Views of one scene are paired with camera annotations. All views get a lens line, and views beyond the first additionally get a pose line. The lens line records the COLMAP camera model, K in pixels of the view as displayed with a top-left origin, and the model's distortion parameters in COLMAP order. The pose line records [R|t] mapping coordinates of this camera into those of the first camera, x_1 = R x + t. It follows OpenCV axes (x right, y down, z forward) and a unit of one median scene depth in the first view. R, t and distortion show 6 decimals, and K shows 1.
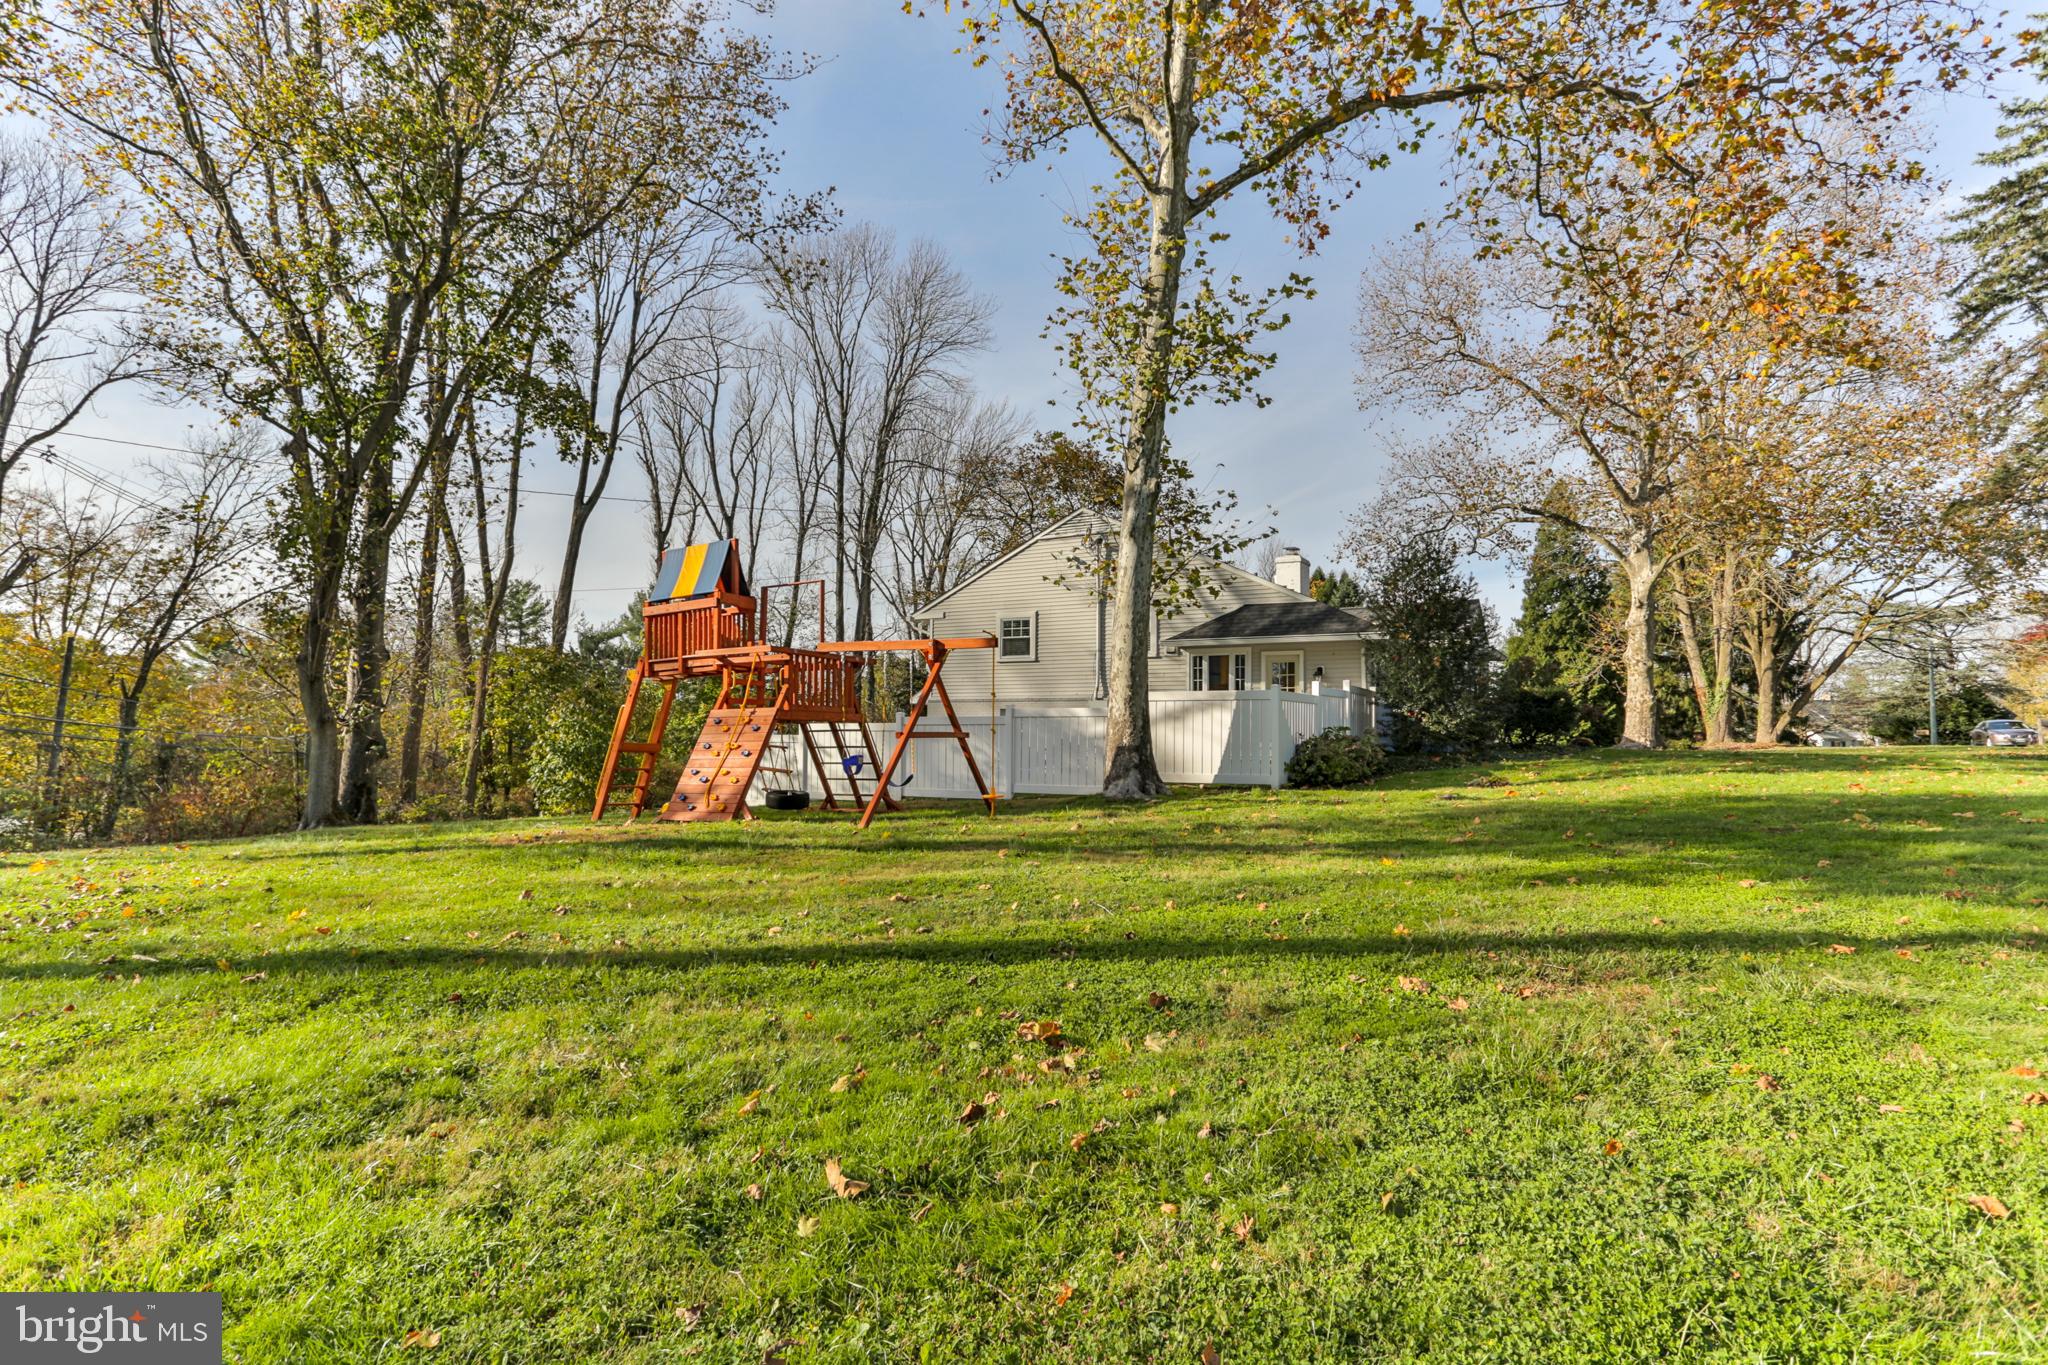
lens RADIAL K [[1080.4, 0, 1018.5], [0, 1080.4, 677.9], [0, 0, 1]] dist [-0.048364, 0.034112]
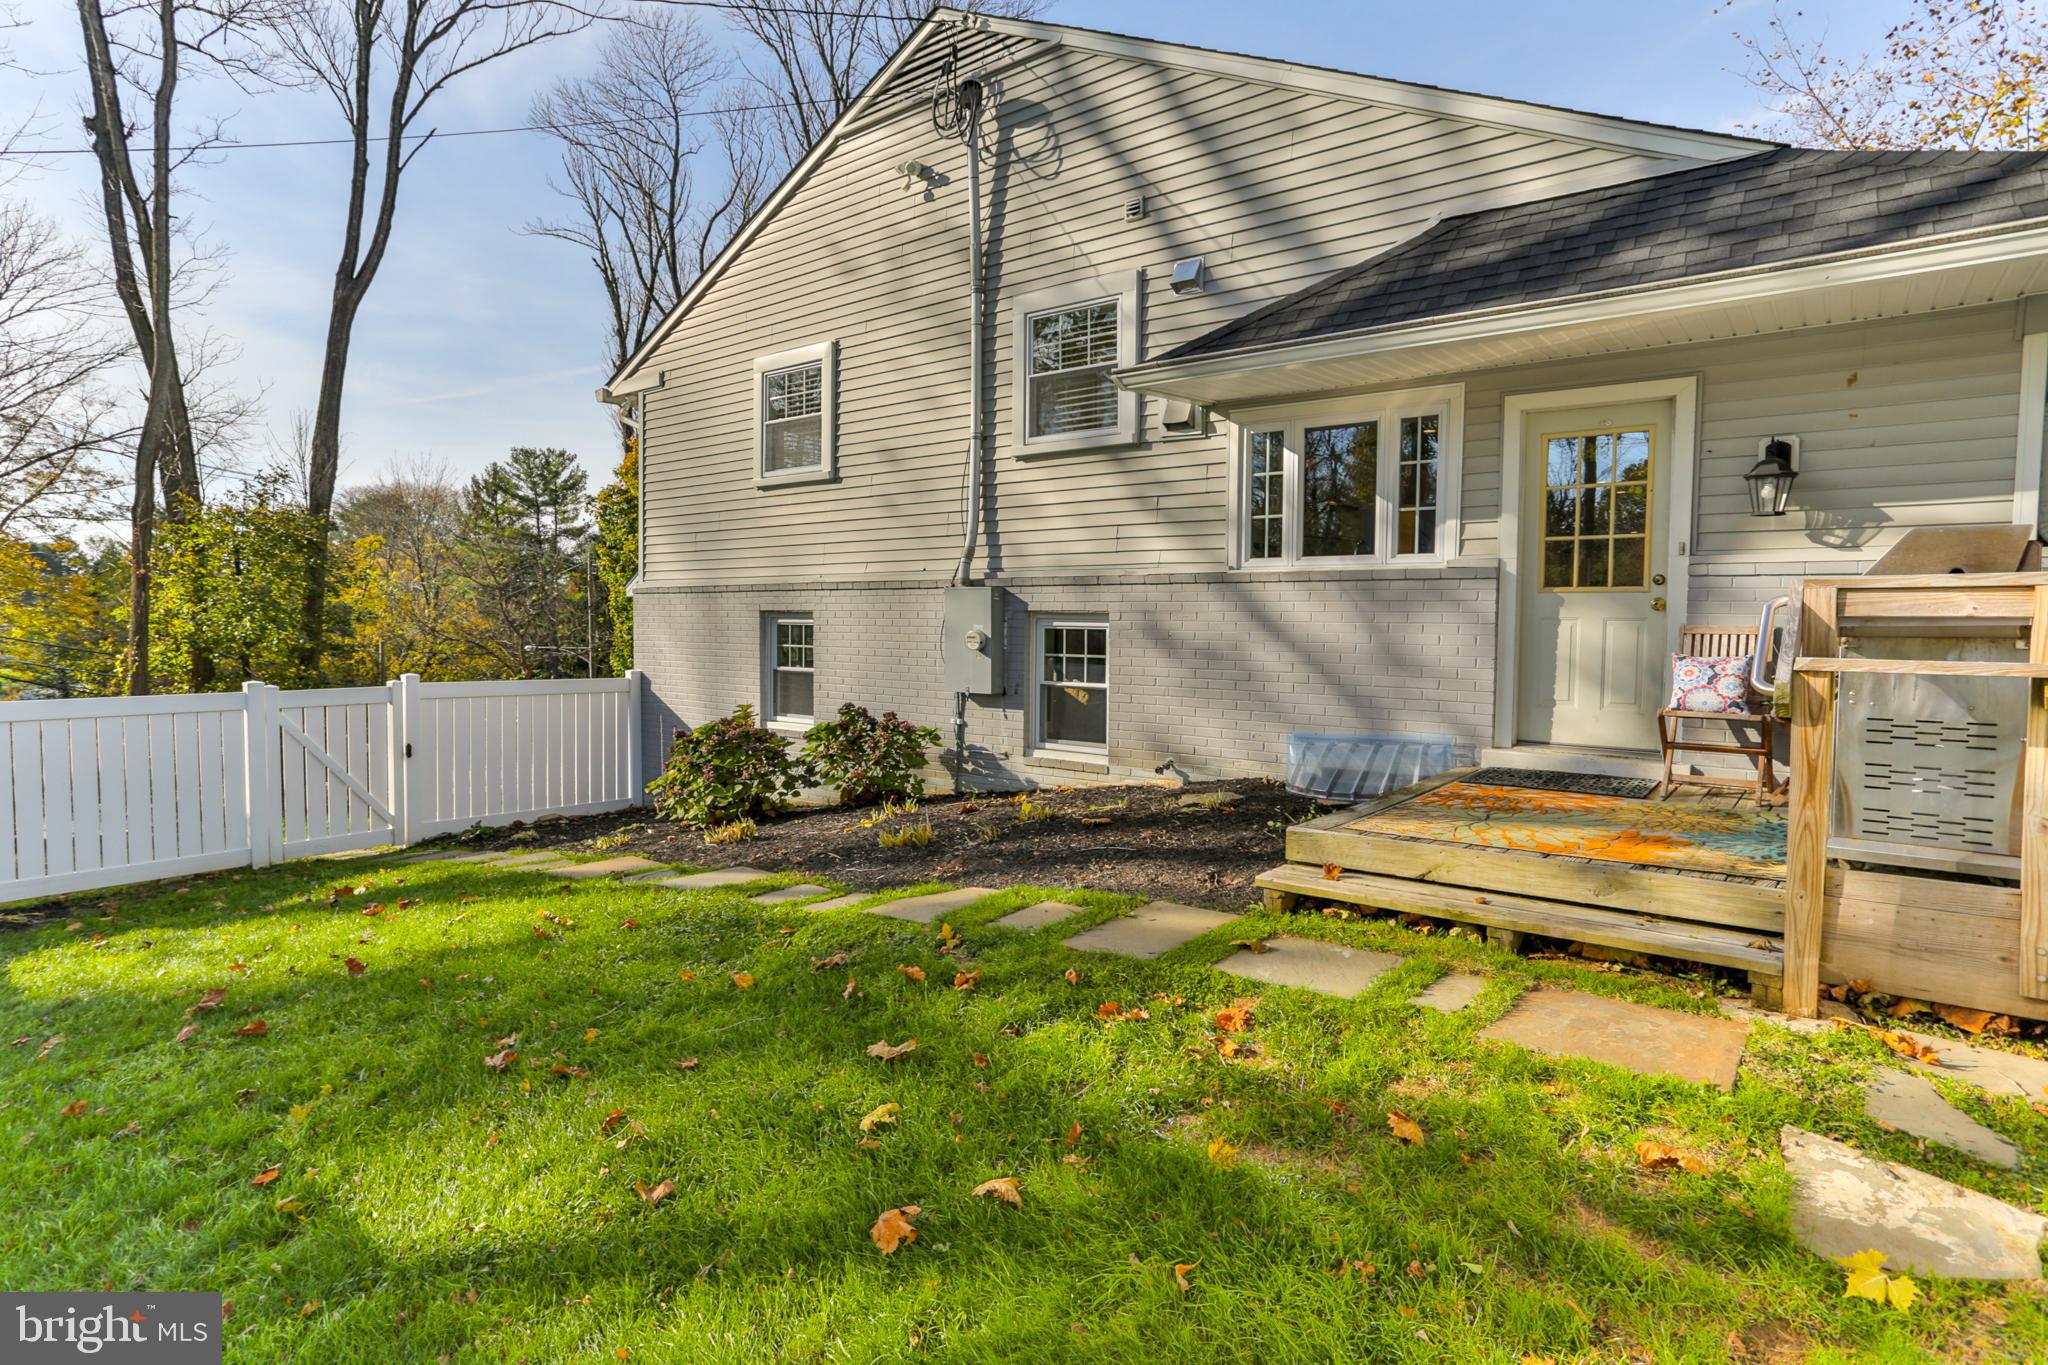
lens RADIAL K [[1080.4, 0, 1018.5], [0, 1080.4, 677.9], [0, 0, 1]] dist [-0.048364, 0.034112]
pose [[0.987477, 0.007759, -0.157571, 0.134690], [0.009110, 0.994319, 0.106053, 0.012625], [0.157498, -0.106161, 0.981796, 0.645020]]
